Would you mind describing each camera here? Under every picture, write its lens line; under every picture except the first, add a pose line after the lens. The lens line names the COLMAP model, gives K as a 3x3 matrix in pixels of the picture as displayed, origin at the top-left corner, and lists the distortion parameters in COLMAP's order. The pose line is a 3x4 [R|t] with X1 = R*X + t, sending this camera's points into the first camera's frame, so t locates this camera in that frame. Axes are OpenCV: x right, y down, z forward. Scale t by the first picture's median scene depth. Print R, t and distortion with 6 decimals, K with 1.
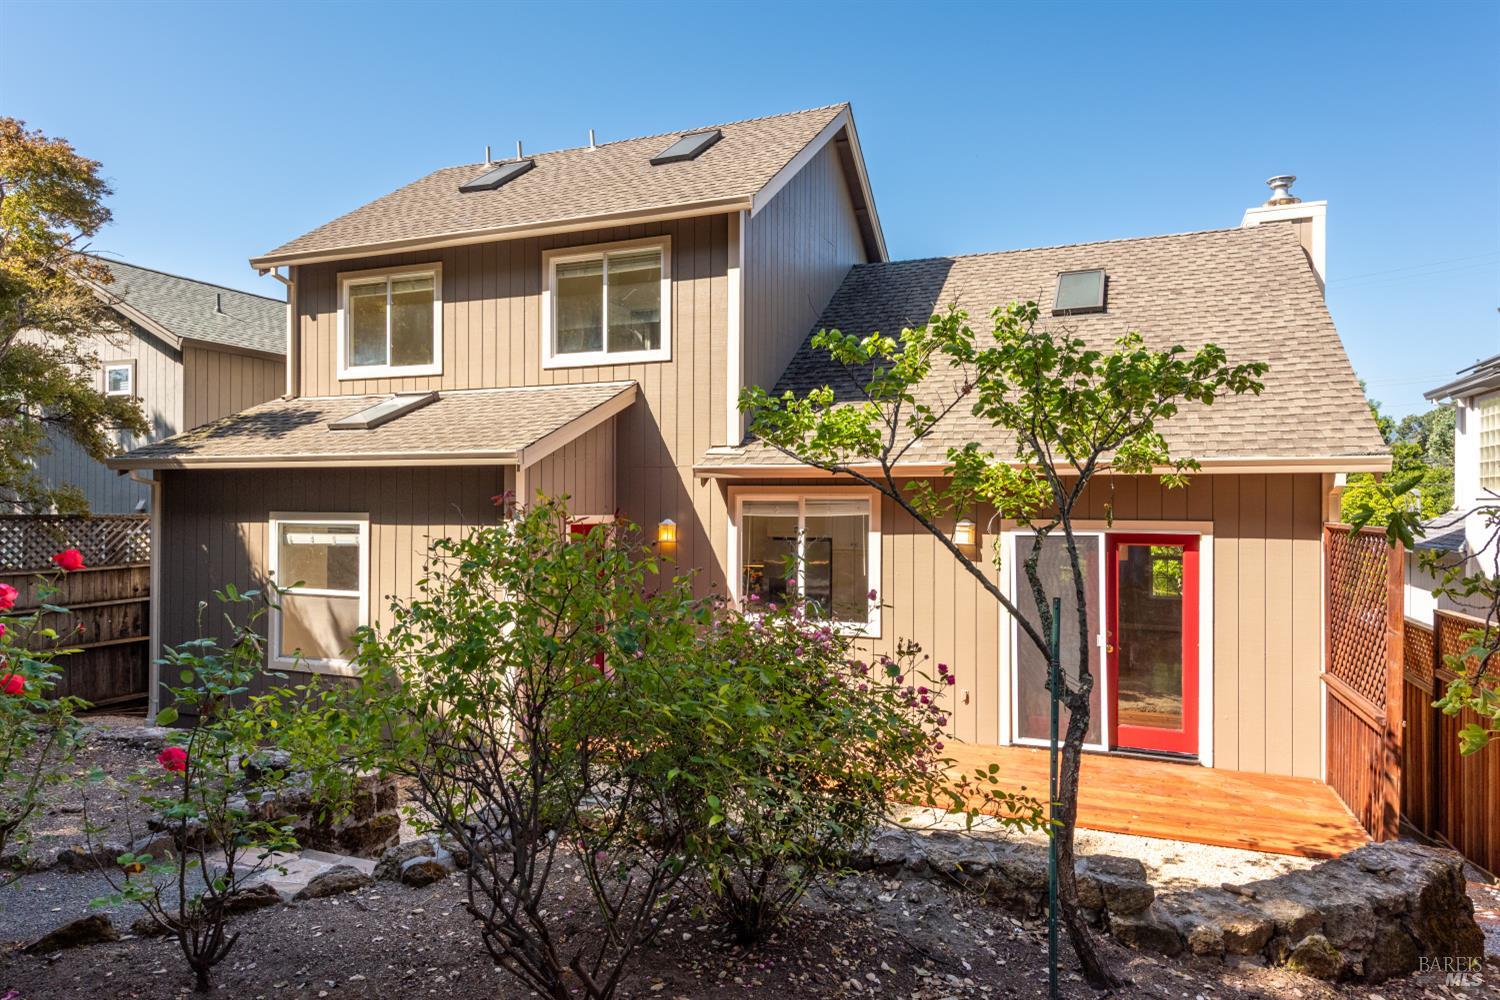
lens RADIAL K [[901.1, 0, 746.0], [0, 901.1, 501.2], [0, 0, 1]] dist [0.013841, -0.002346]
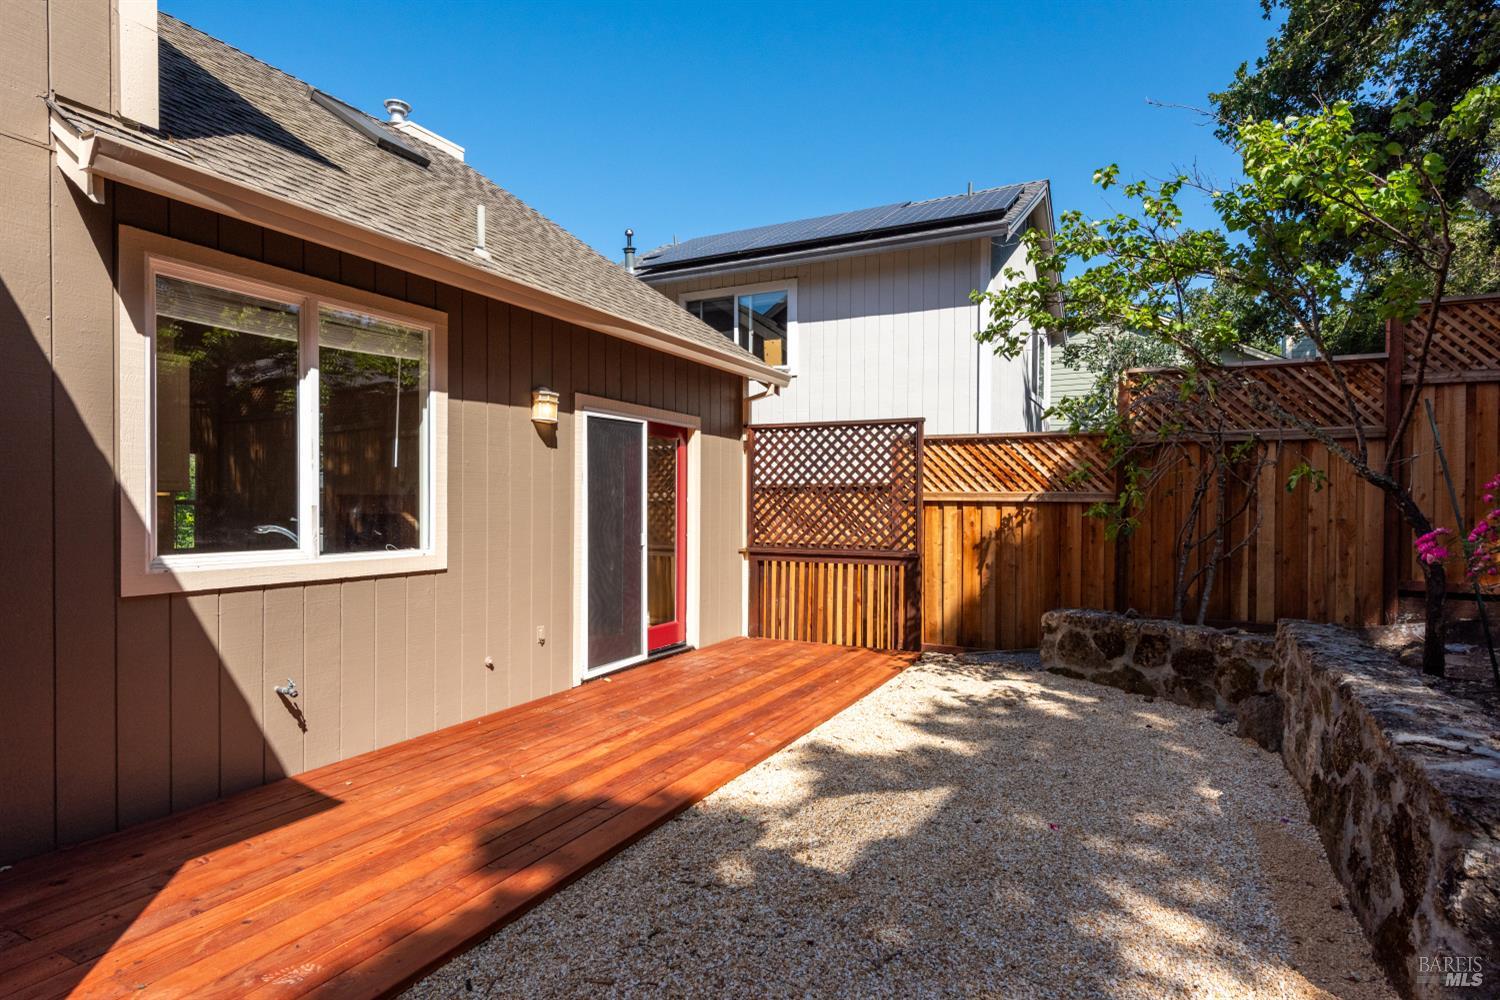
lens RADIAL K [[799.5, 0, 750.9], [0, 799.5, 504.0], [0, 0, 1]] dist [0.020288, -0.007064]
pose [[0.082037, -0.001947, 0.996627, -0.349024], [-0.012530, 0.999917, 0.002984, 0.100291], [-0.996551, -0.012732, 0.082006, 0.722993]]
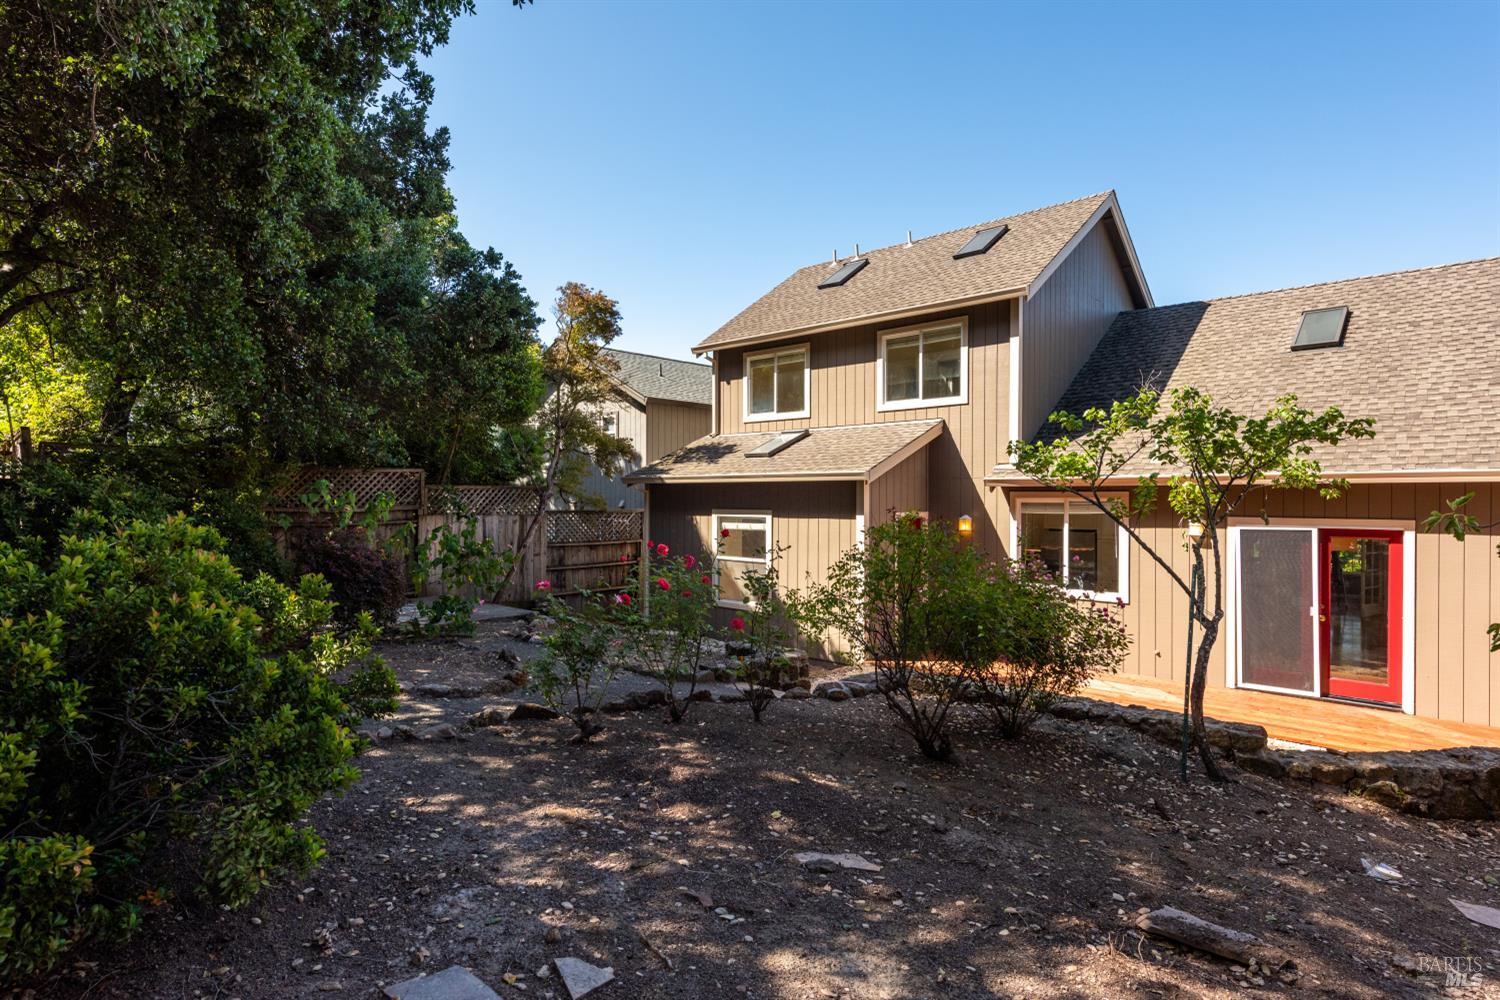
lens RADIAL K [[799.5, 0, 744.2], [0, 799.5, 500.9], [0, 0, 1]] dist [0.020288, -0.007064]
pose [[0.936774, -0.000456, -0.349935, 0.028925], [0.002951, 0.999974, 0.006597, -0.012246], [0.349923, -0.007212, 0.936751, -0.320009]]
